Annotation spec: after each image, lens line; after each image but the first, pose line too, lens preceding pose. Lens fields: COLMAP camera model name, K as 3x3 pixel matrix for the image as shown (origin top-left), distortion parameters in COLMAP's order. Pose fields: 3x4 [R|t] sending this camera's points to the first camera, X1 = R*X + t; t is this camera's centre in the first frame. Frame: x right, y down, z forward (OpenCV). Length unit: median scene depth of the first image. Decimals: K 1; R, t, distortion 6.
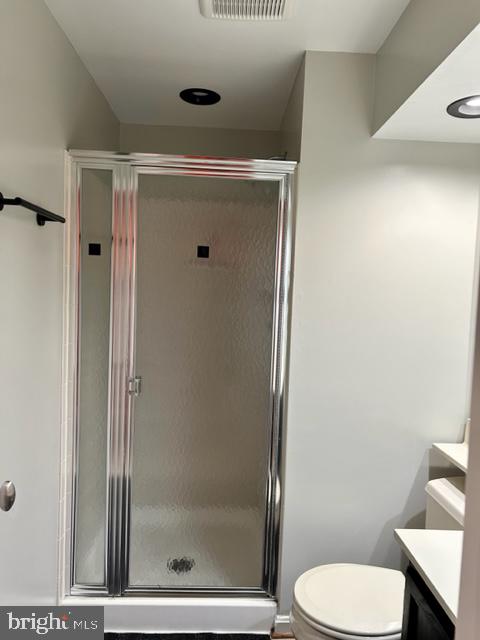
lens RADIAL K [[482.1, 0, 241.3], [0, 482.1, 323.1], [0, 0, 1]] dist [0.059402, -0.058417]
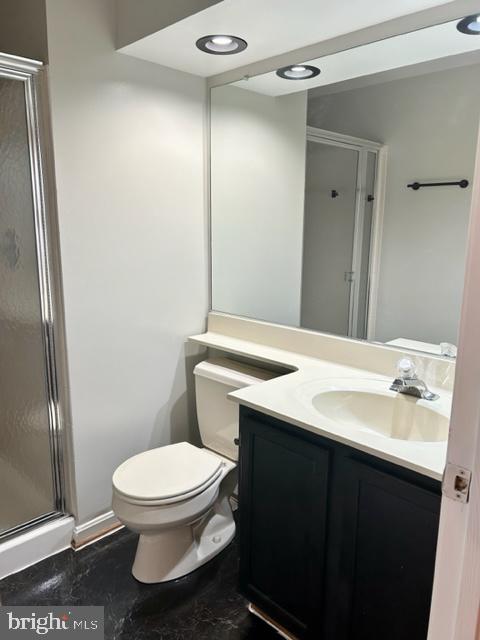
lens RADIAL K [[482.1, 0, 244.5], [0, 482.1, 321.1], [0, 0, 1]] dist [0.059402, -0.058417]
pose [[0.728198, -0.160956, 0.666199, -0.294478], [0.063332, 0.983676, 0.168434, 0.014068], [-0.682434, -0.080461, 0.726505, 0.035892]]
